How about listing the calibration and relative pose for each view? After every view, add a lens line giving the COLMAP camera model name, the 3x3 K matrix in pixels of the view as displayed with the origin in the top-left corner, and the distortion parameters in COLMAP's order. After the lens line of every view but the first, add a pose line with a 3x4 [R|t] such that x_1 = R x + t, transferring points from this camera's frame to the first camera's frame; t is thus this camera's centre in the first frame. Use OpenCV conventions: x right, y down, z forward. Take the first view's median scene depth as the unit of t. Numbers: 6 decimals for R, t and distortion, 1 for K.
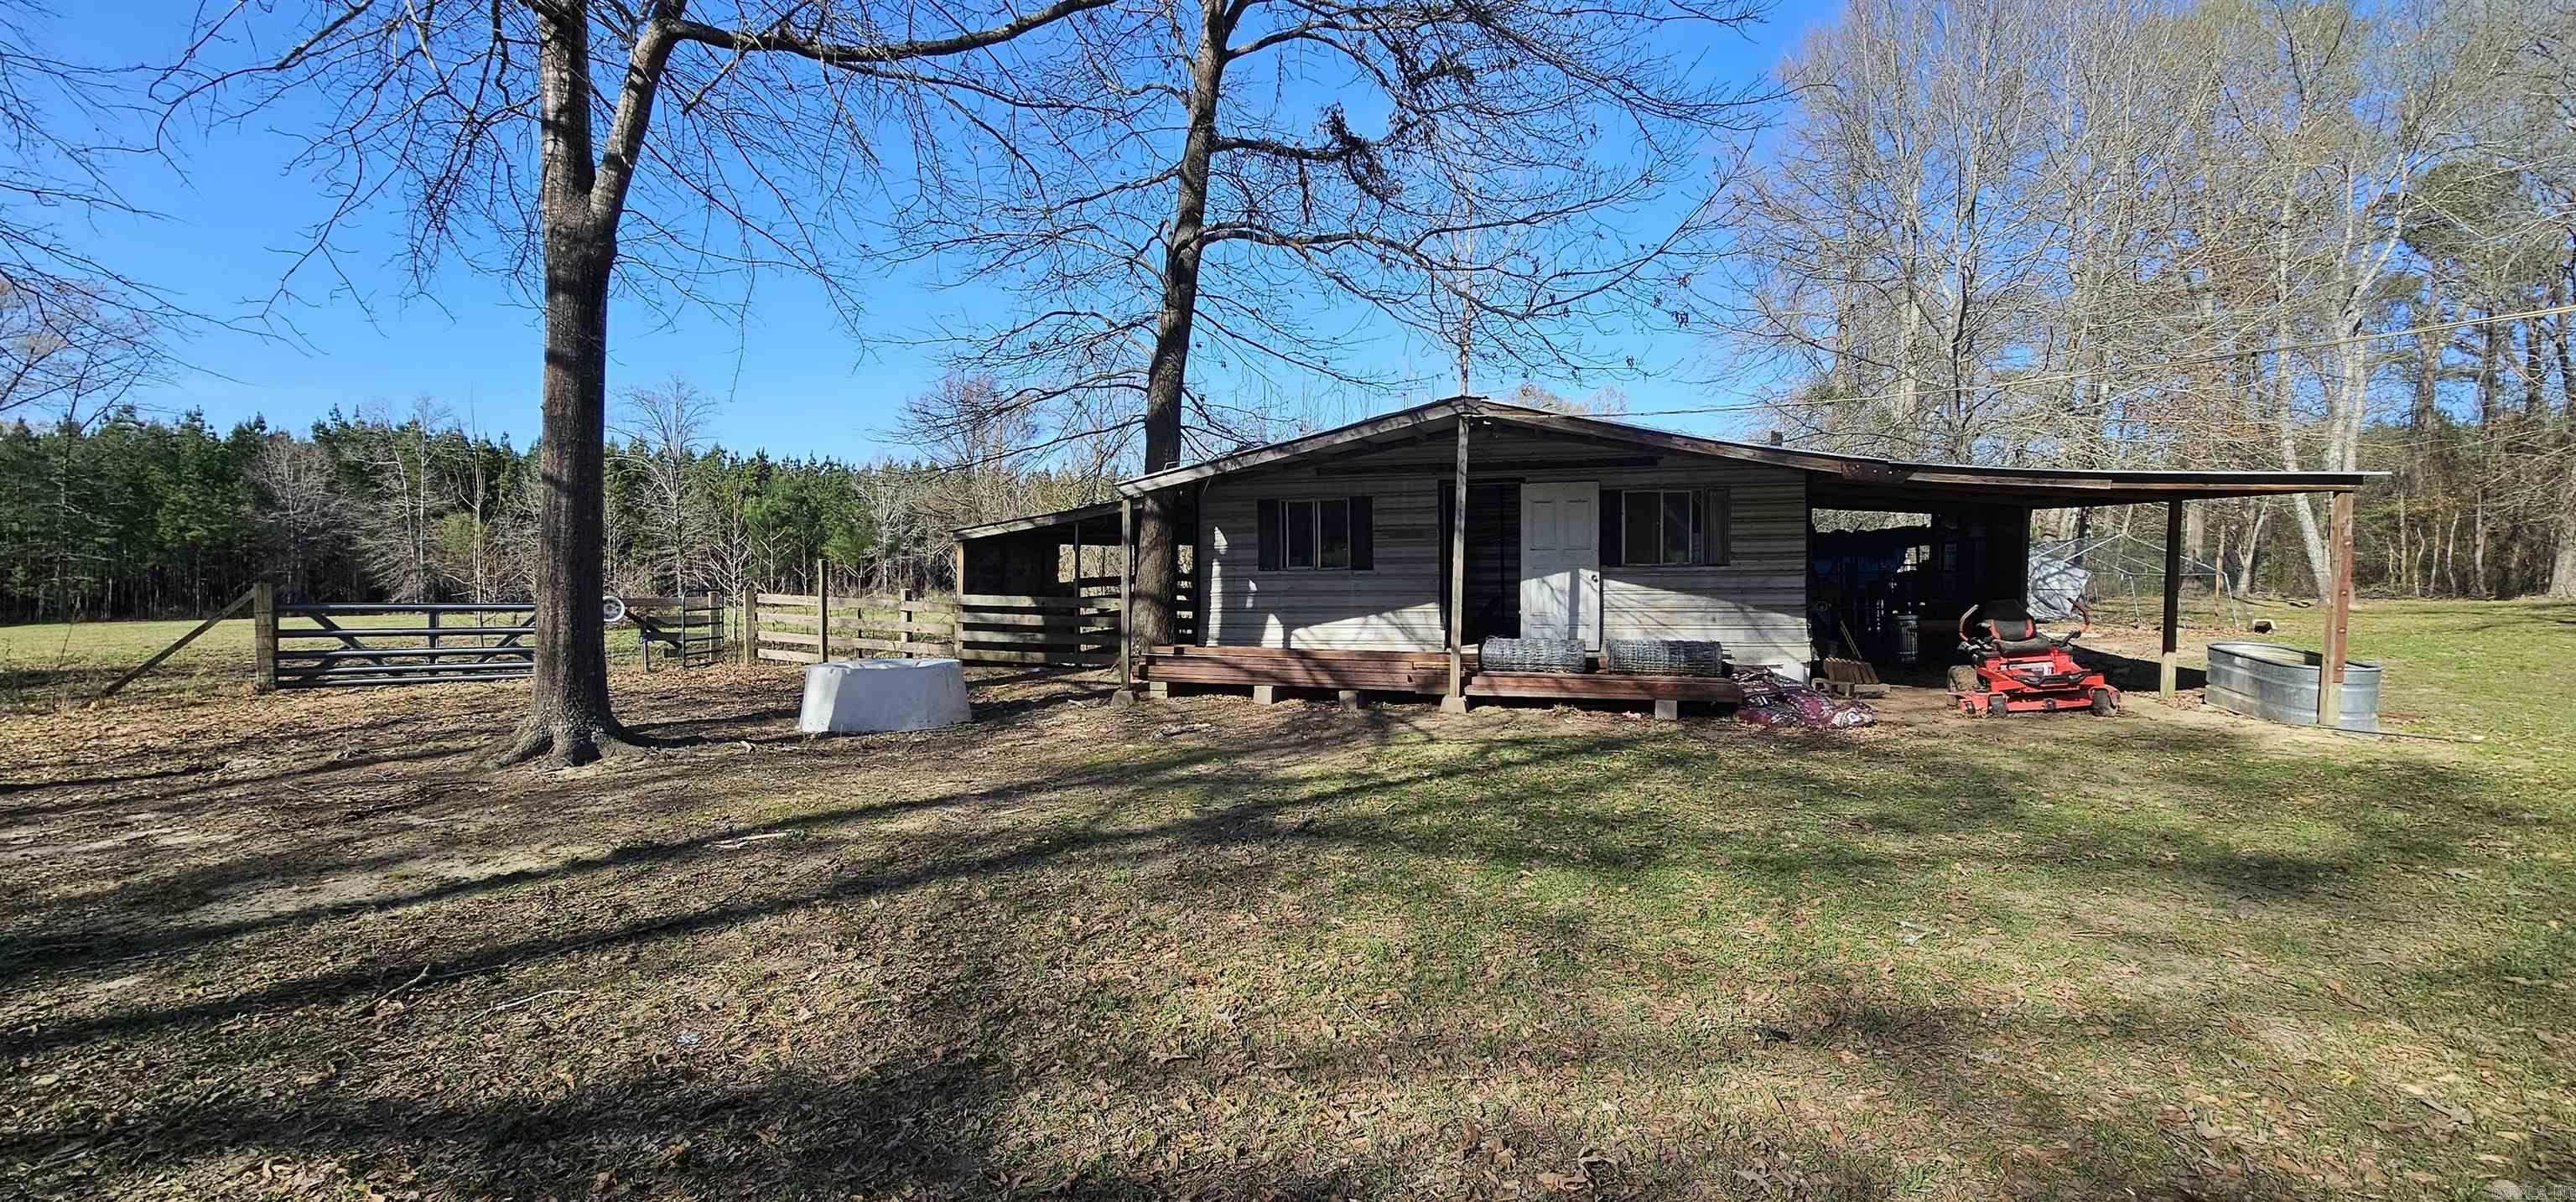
lens RADIAL K [[1053.9, 0, 1288.9], [0, 1053.9, 594.4], [0, 0, 1]] dist [-0.001258, -0.000615]
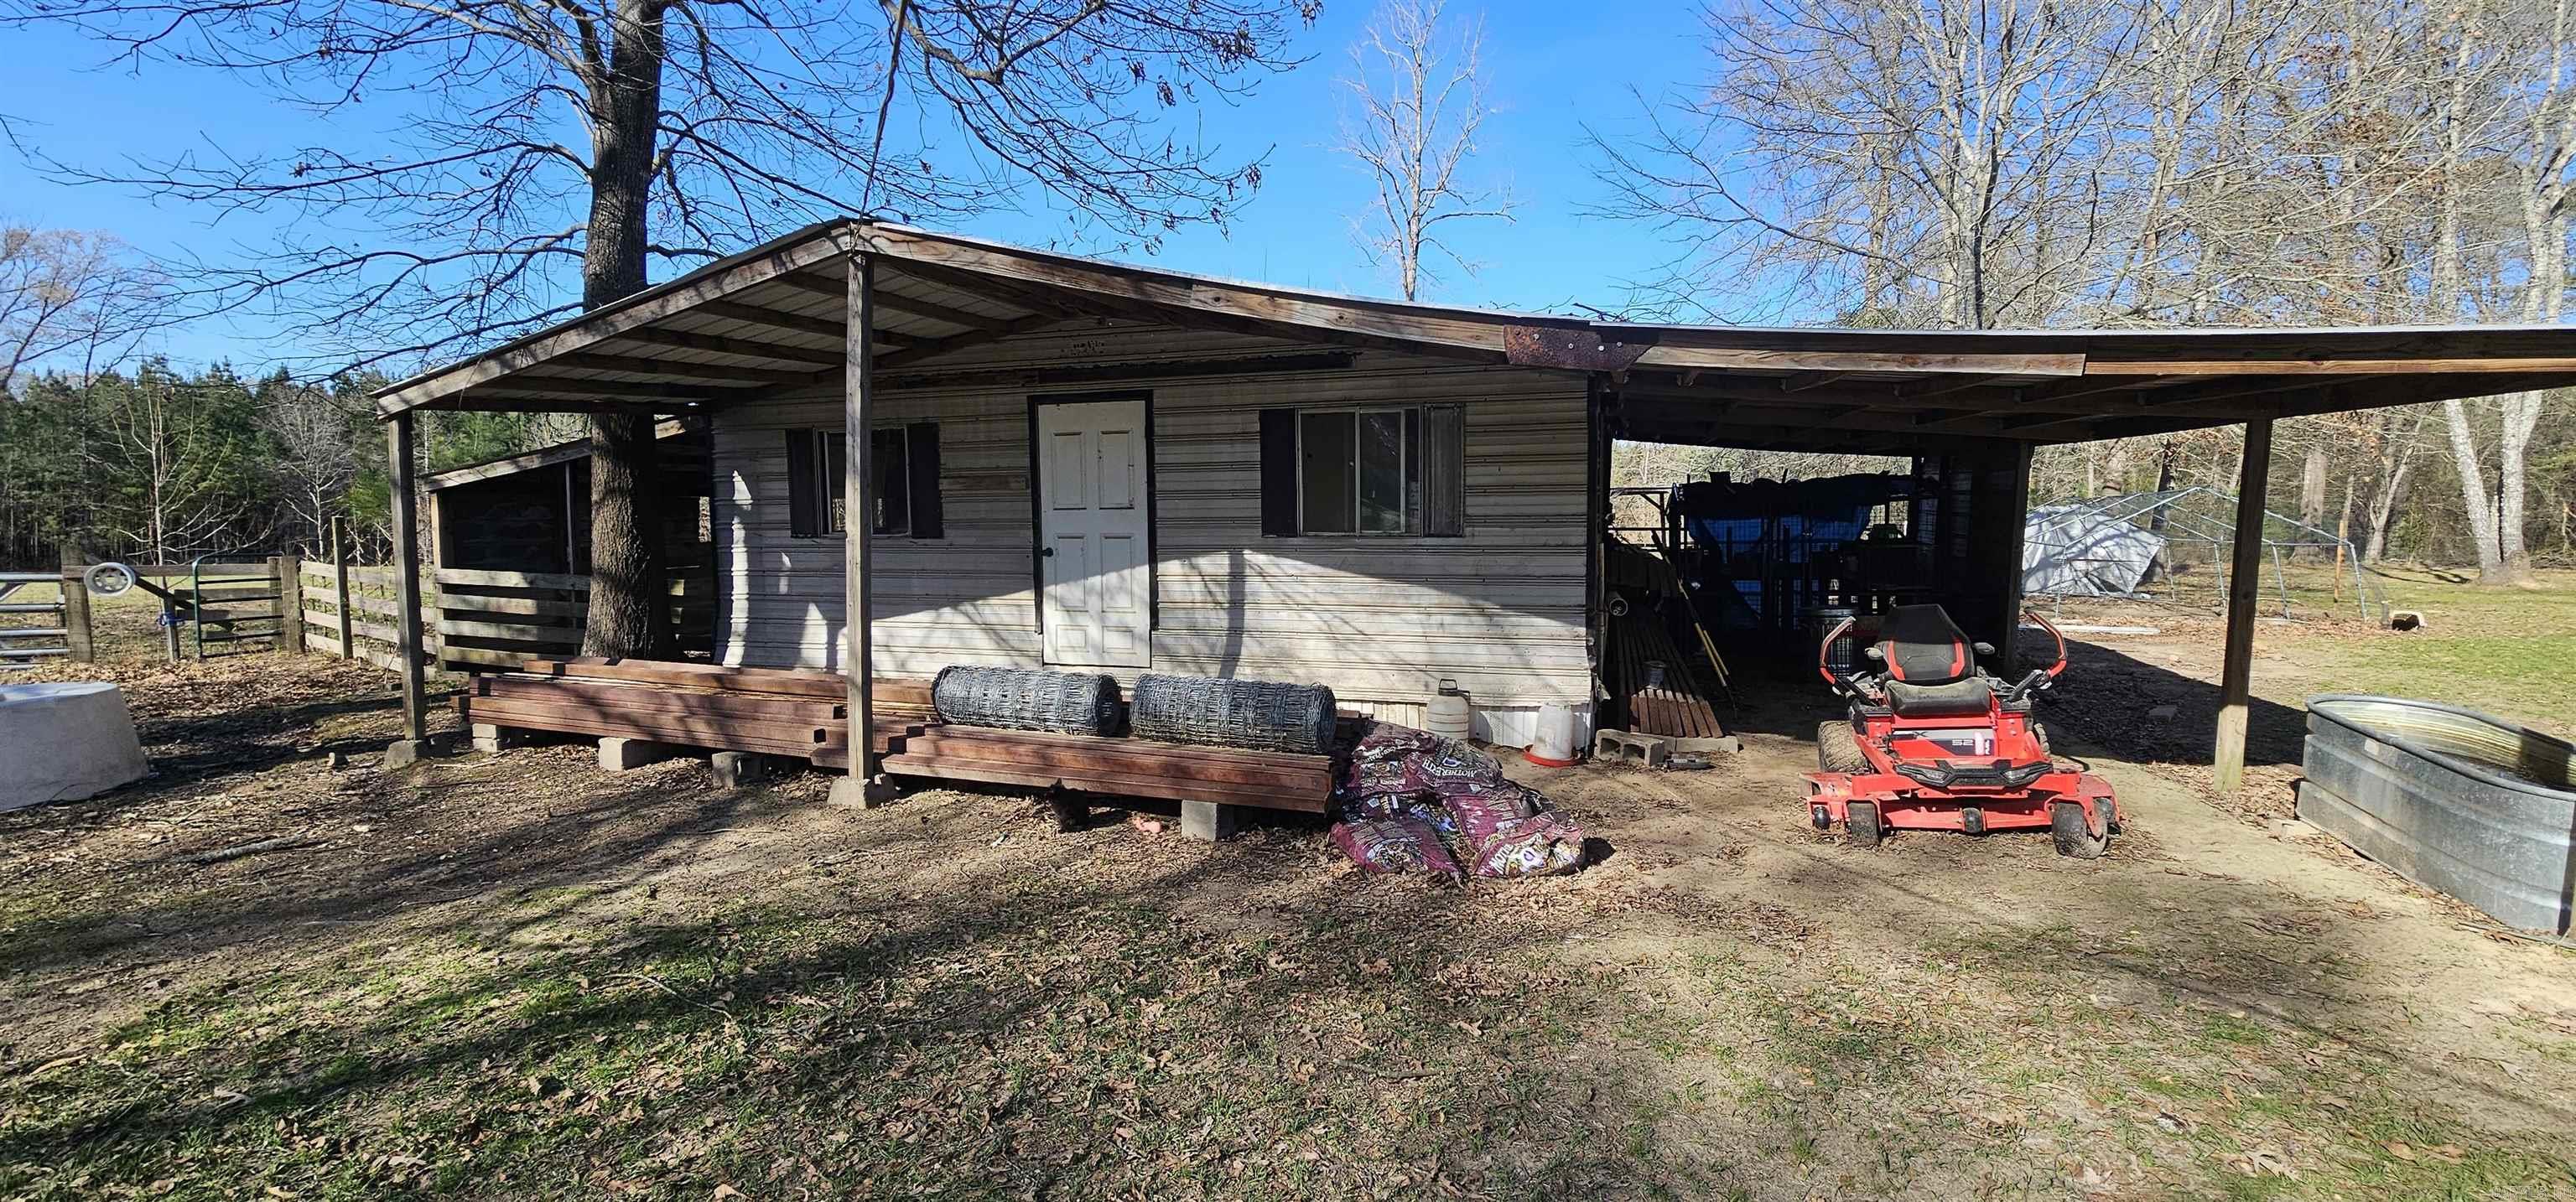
lens RADIAL K [[1053.9, 0, 1288.3], [0, 1053.9, 599.8], [0, 0, 1]] dist [-0.001258, -0.000615]
pose [[0.998066, 0.008877, -0.061525, 0.345967], [-0.005802, 0.998733, 0.049989, -0.020115], [0.061891, -0.049535, 0.996853, 0.391126]]
